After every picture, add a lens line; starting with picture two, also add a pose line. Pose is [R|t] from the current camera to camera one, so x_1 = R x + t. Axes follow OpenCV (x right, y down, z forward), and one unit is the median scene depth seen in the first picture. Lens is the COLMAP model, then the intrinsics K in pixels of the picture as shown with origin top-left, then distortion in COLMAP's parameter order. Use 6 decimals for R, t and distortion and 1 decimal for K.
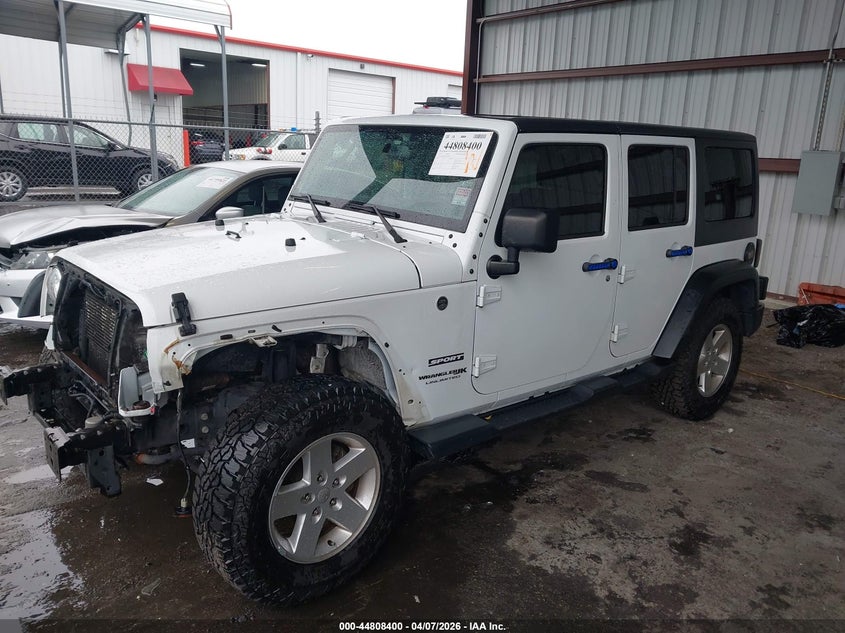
lens RADIAL K [[688.2, 0, 453.1], [0, 688.2, 297.5], [0, 0, 1]] dist [0.039599, -0.000475]
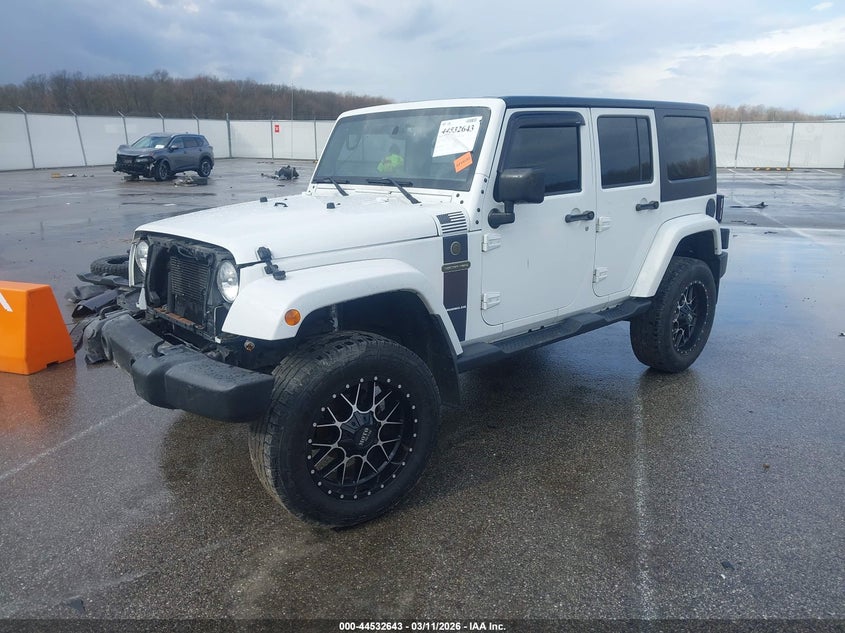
lens RADIAL K [[688.2, 0, 453.1], [0, 688.2, 297.5], [0, 0, 1]] dist [0.039599, -0.000475]
pose [[0.997902, -0.063618, 0.012007, -0.035018], [0.063625, 0.997974, -0.000205, 0.086214], [-0.011970, 0.000969, 0.999928, -0.218493]]
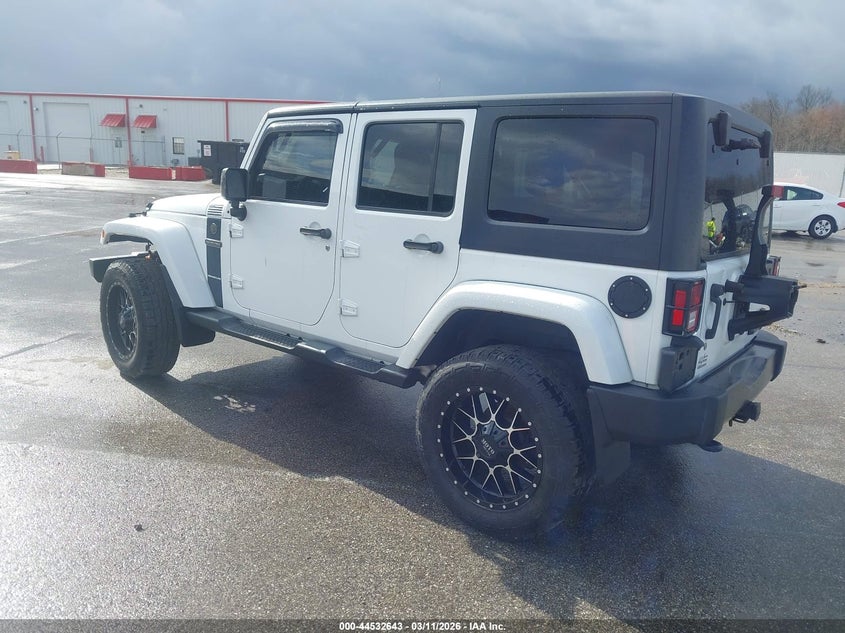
lens RADIAL K [[694.8, 0, 422.5], [0, 694.8, 316.5], [0, 0, 1]] dist [0.033555, -0.004895]
pose [[0.124163, 0.158709, -0.979487, 1.445630], [-0.271383, 0.954920, 0.120327, -0.105328], [0.954429, 0.250876, 0.161636, 1.095260]]
